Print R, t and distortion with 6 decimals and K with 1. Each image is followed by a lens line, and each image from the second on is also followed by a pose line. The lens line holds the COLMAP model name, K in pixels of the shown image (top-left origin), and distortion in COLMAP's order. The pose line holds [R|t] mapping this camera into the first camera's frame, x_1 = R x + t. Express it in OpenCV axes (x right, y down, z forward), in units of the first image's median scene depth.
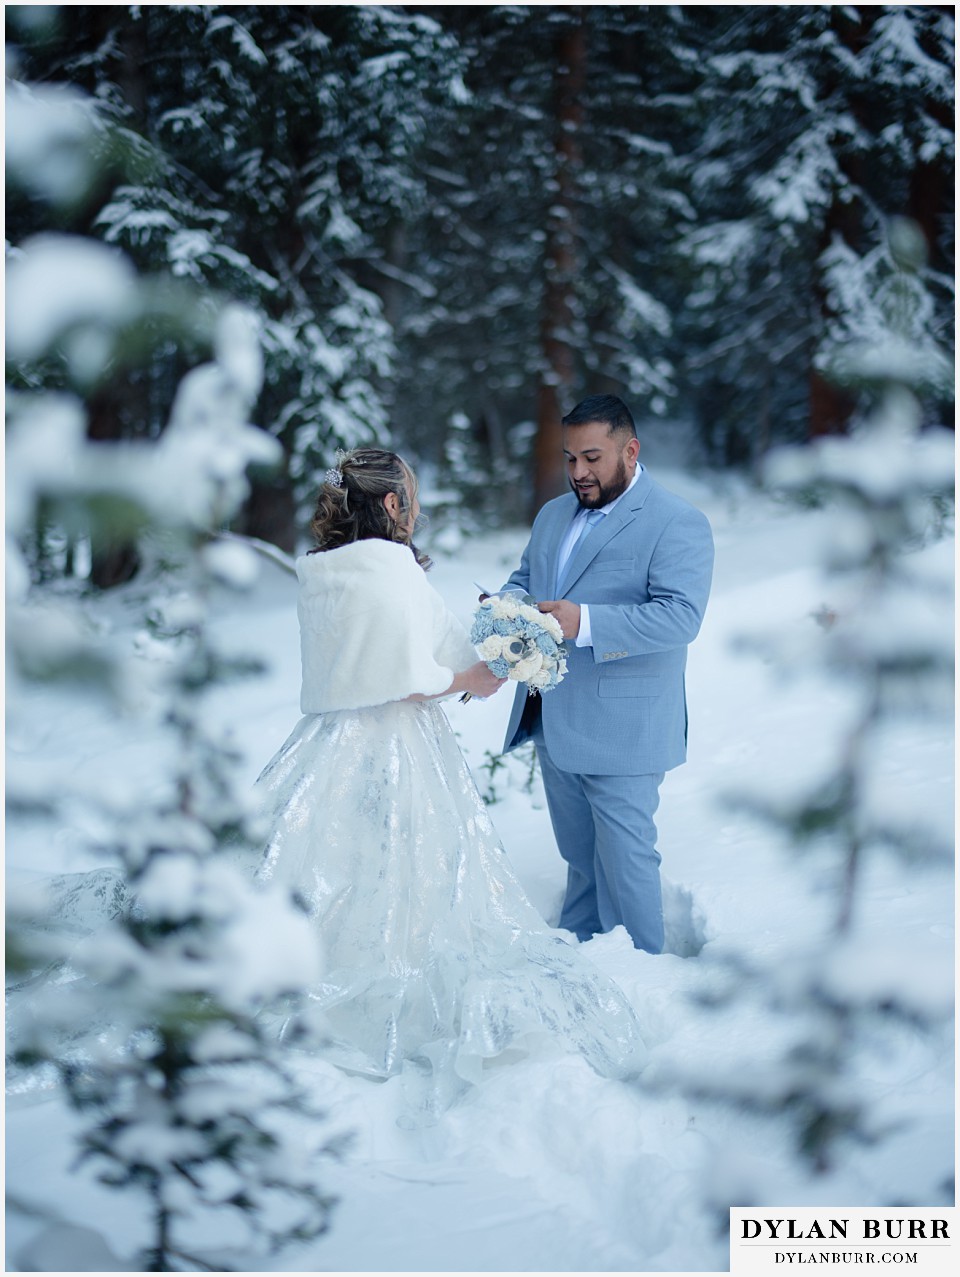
lens RADIAL K [[1864.9, 0, 482.0], [0, 1864.9, 639.0], [0, 0, 1]] dist [-0.059914, 0.000000]
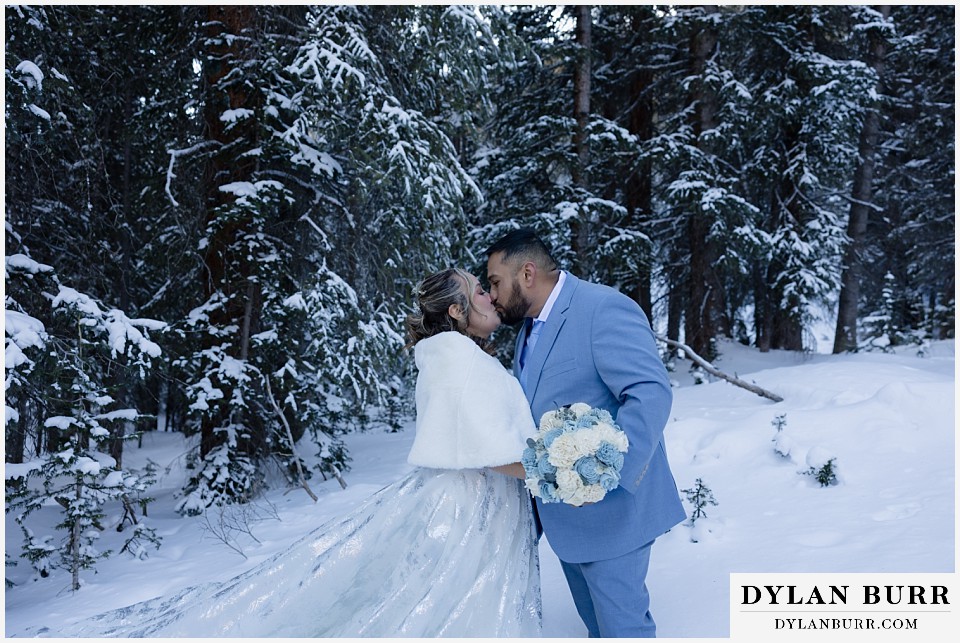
lens RADIAL K [[734.2, 0, 478.8], [0, 734.2, 316.9], [0, 0, 1]] dist [-0.011136, 0.014307]
pose [[0.801373, -0.026527, -0.597576, 0.096260], [-0.026941, 0.996402, -0.080360, -0.010029], [0.597557, 0.080498, 0.797775, 0.205059]]
